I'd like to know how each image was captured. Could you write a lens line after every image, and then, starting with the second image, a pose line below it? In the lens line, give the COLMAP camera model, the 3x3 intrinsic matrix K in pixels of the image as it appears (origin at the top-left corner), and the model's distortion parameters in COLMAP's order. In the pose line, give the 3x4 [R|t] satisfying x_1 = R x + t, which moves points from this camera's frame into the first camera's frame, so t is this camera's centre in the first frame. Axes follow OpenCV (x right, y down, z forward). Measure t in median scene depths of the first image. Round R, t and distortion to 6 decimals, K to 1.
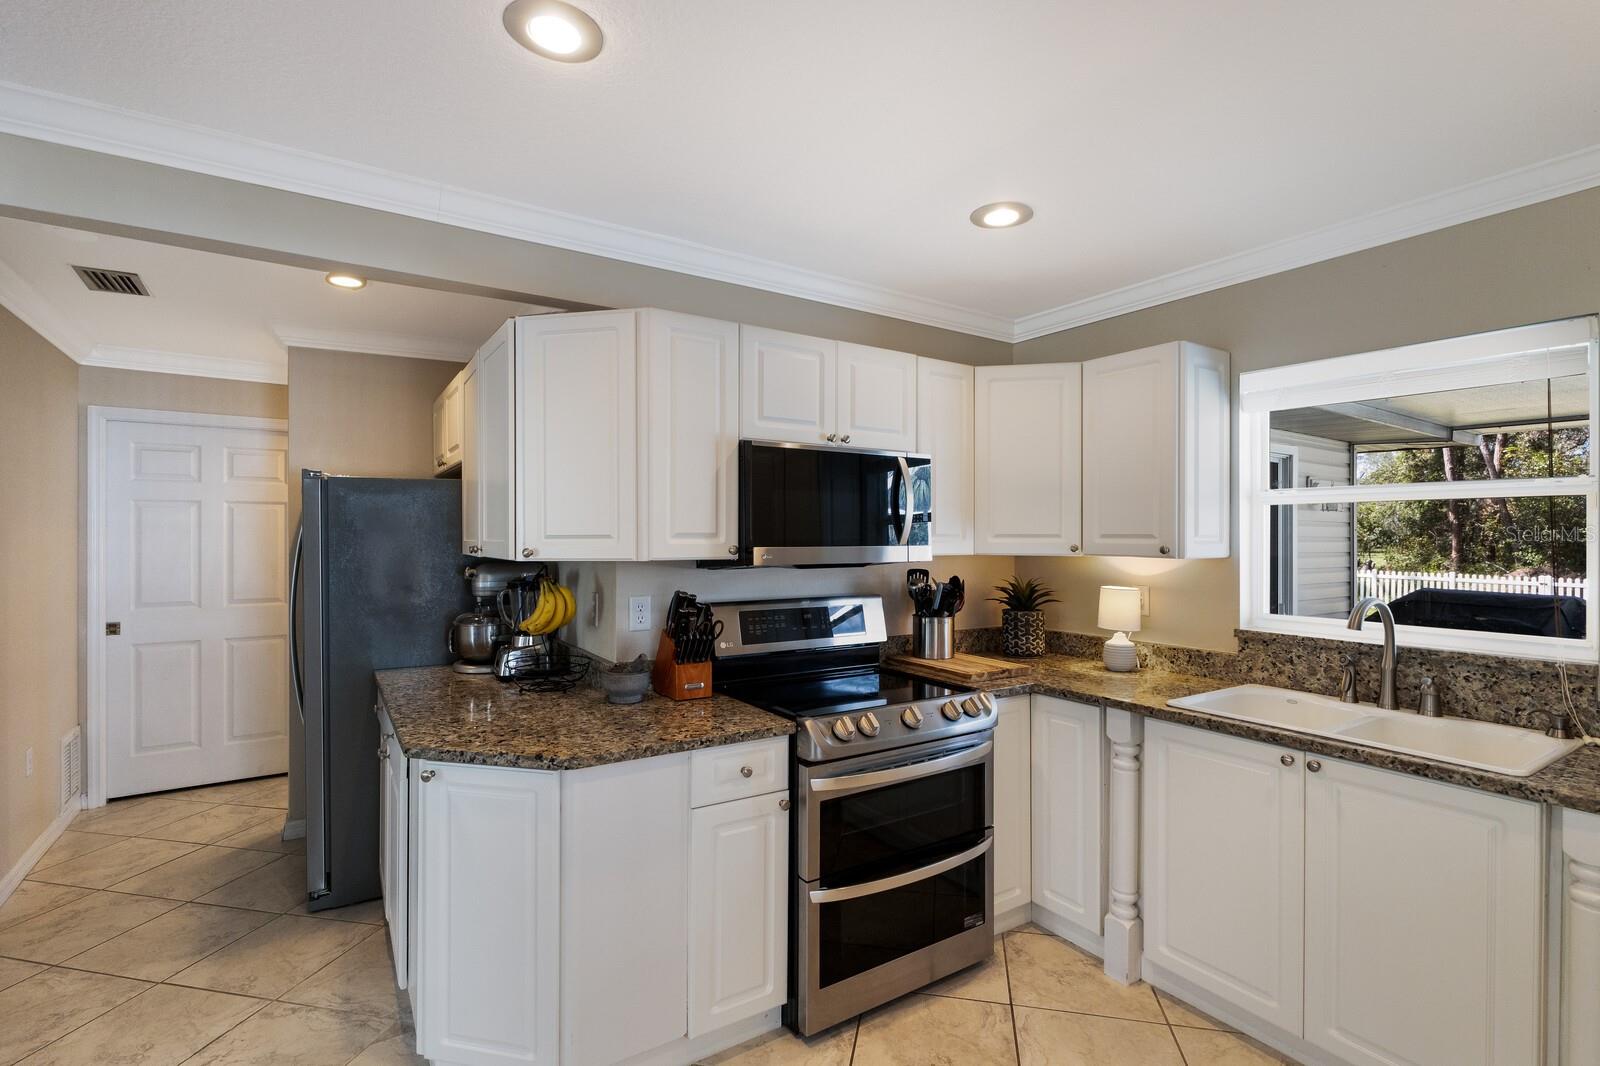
lens RADIAL K [[741.6, 0, 800.4], [0, 741.6, 534.6], [0, 0, 1]] dist [0.002459, -0.002715]
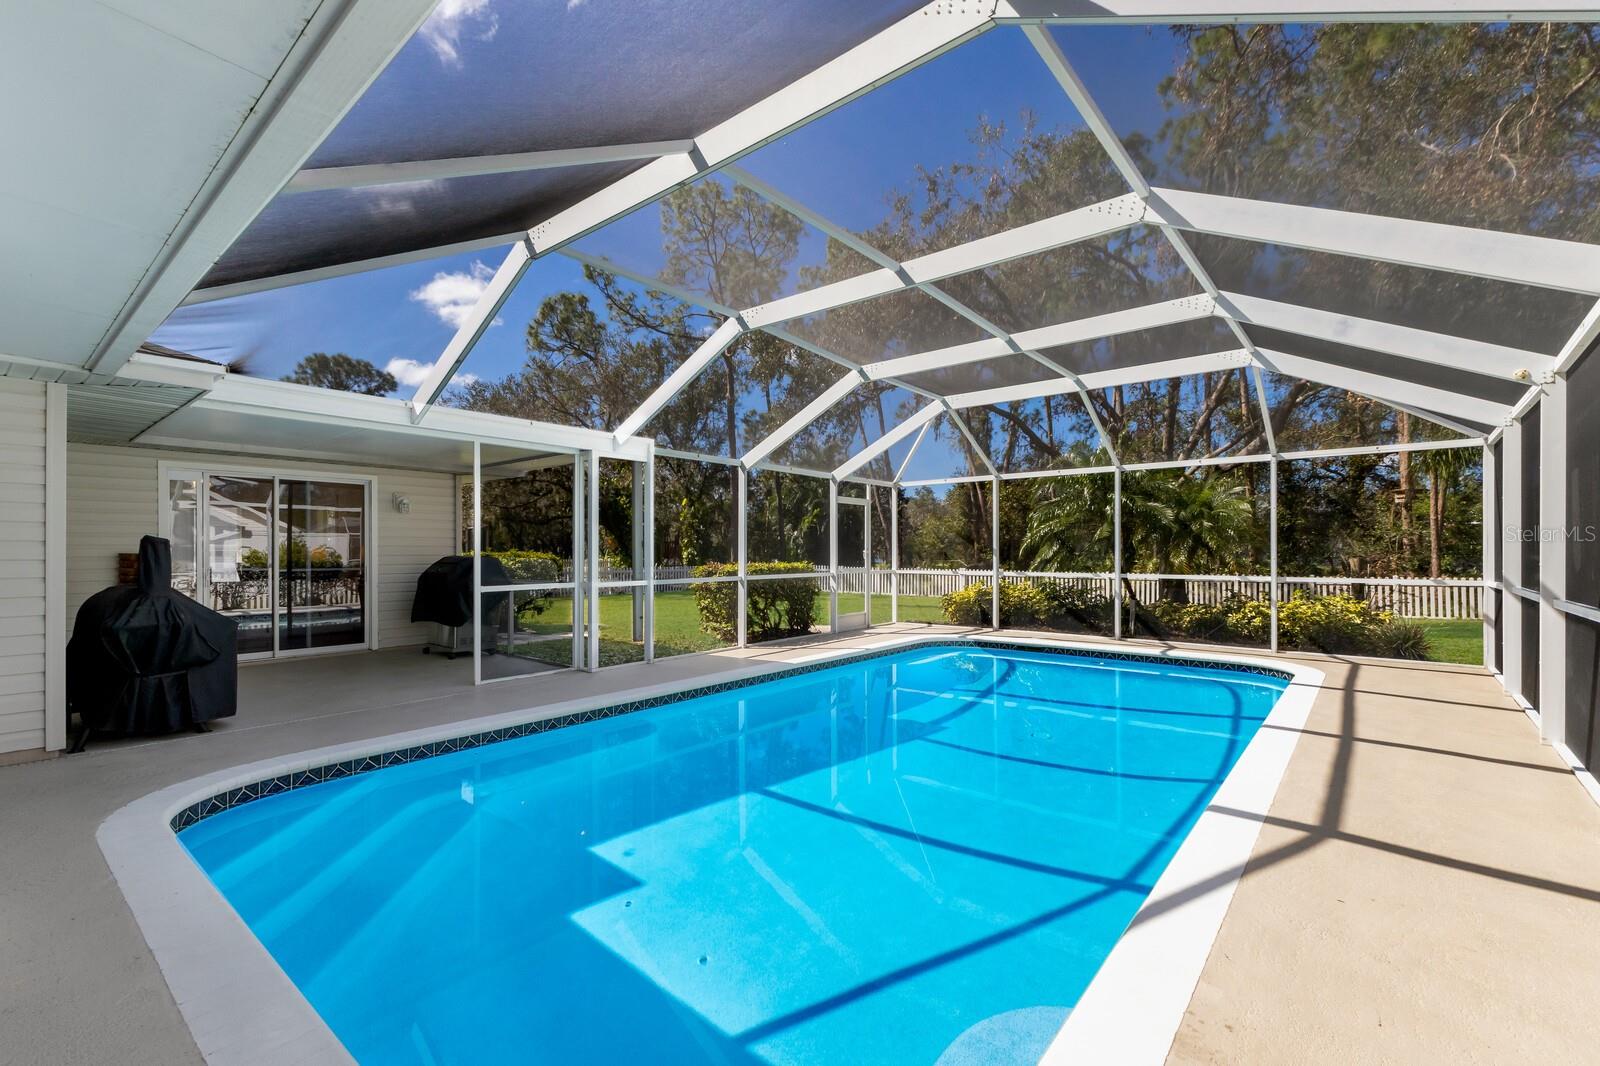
lens RADIAL K [[690.3, 0, 792.9], [0, 690.3, 547.1], [0, 0, 1]] dist [0.020083, -0.000198]
pose [[0.958714, -0.002212, 0.284362, 2.350330], [0.004127, 0.999973, -0.006135, 0.130245], [-0.284341, 0.007055, 0.958697, -1.739408]]
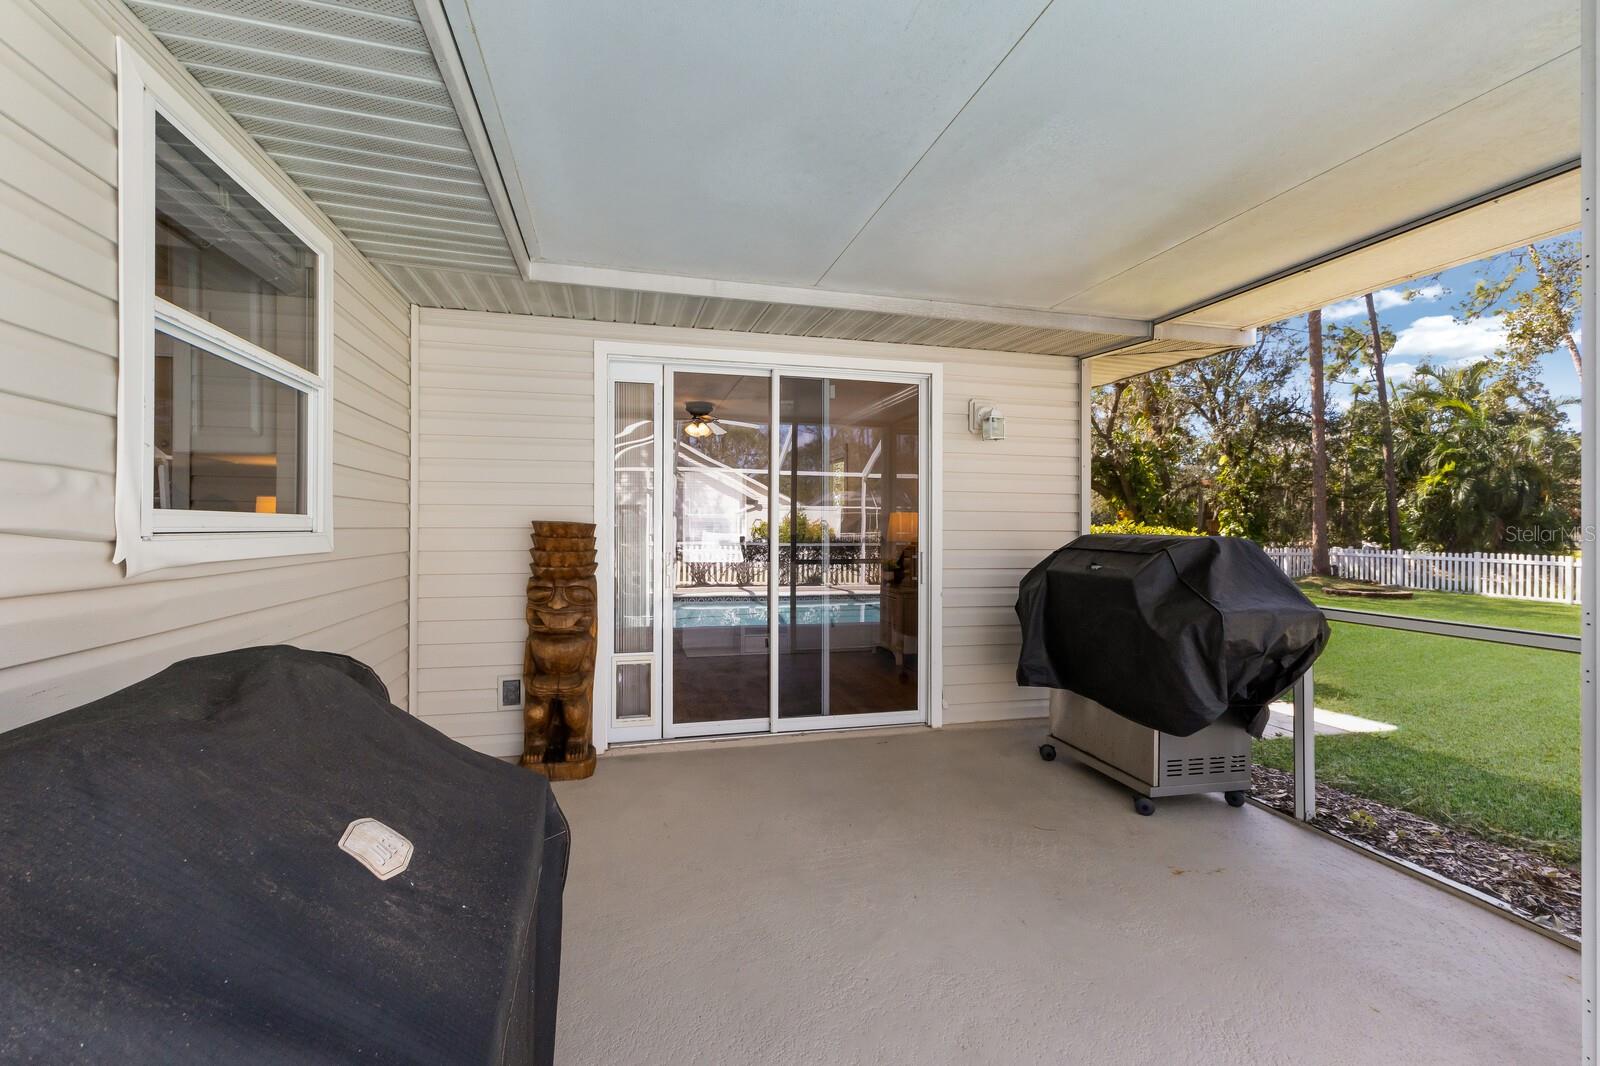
lens RADIAL K [[690.3, 0, 802.4], [0, 690.3, 532.2], [0, 0, 1]] dist [0.020083, -0.000198]
pose [[0.949396, 0.006735, -0.314010, 1.572462], [-0.004545, 0.999960, 0.007705, 0.134965], [0.314049, -0.005888, 0.949388, 0.450596]]
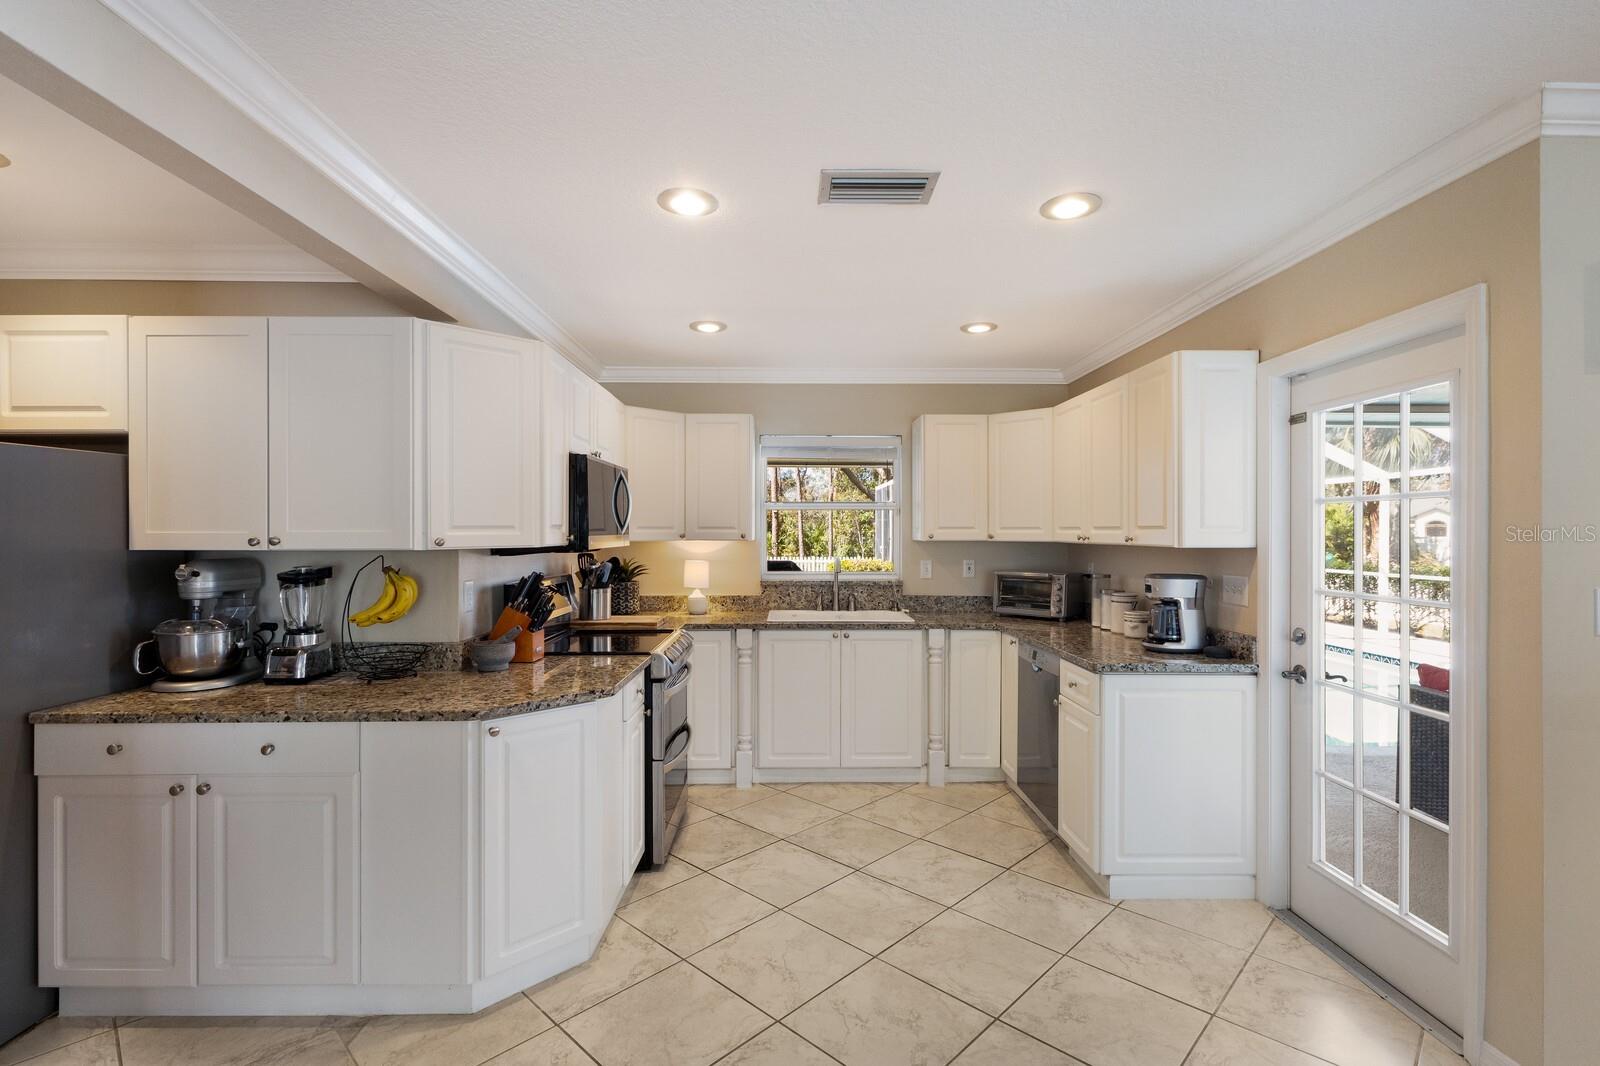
lens RADIAL K [[741.6, 0, 802.9], [0, 741.6, 529.8], [0, 0, 1]] dist [0.002459, -0.002715]
pose [[0.536764, -0.002008, 0.843730, -0.899215], [0.000270, 0.999998, 0.002208, 0.003502], [-0.843733, -0.000958, 0.536763, -0.027123]]
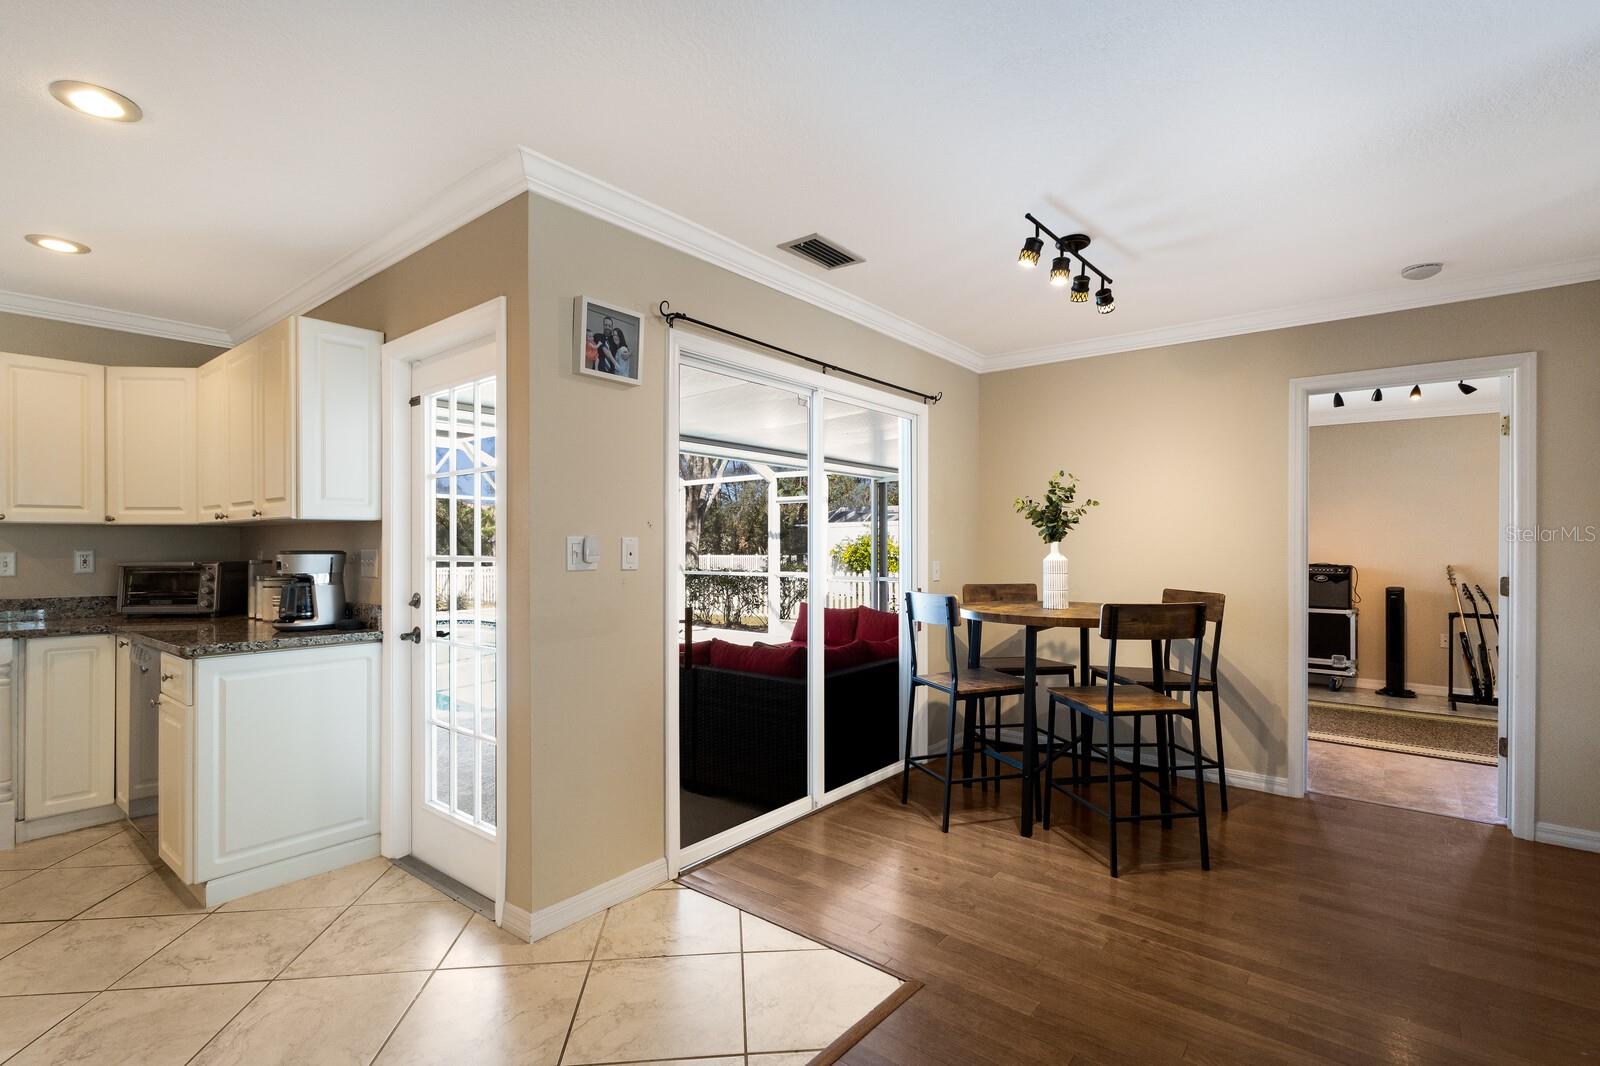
lens RADIAL K [[741.6, 0, 803.5], [0, 741.6, 540.3], [0, 0, 1]] dist [0.002459, -0.002715]
pose [[-0.299867, 0.000014, 0.953981, -0.908401], [0.001613, 0.999999, 0.000493, 0.066384], [-0.953980, 0.001686, -0.299866, -0.291535]]
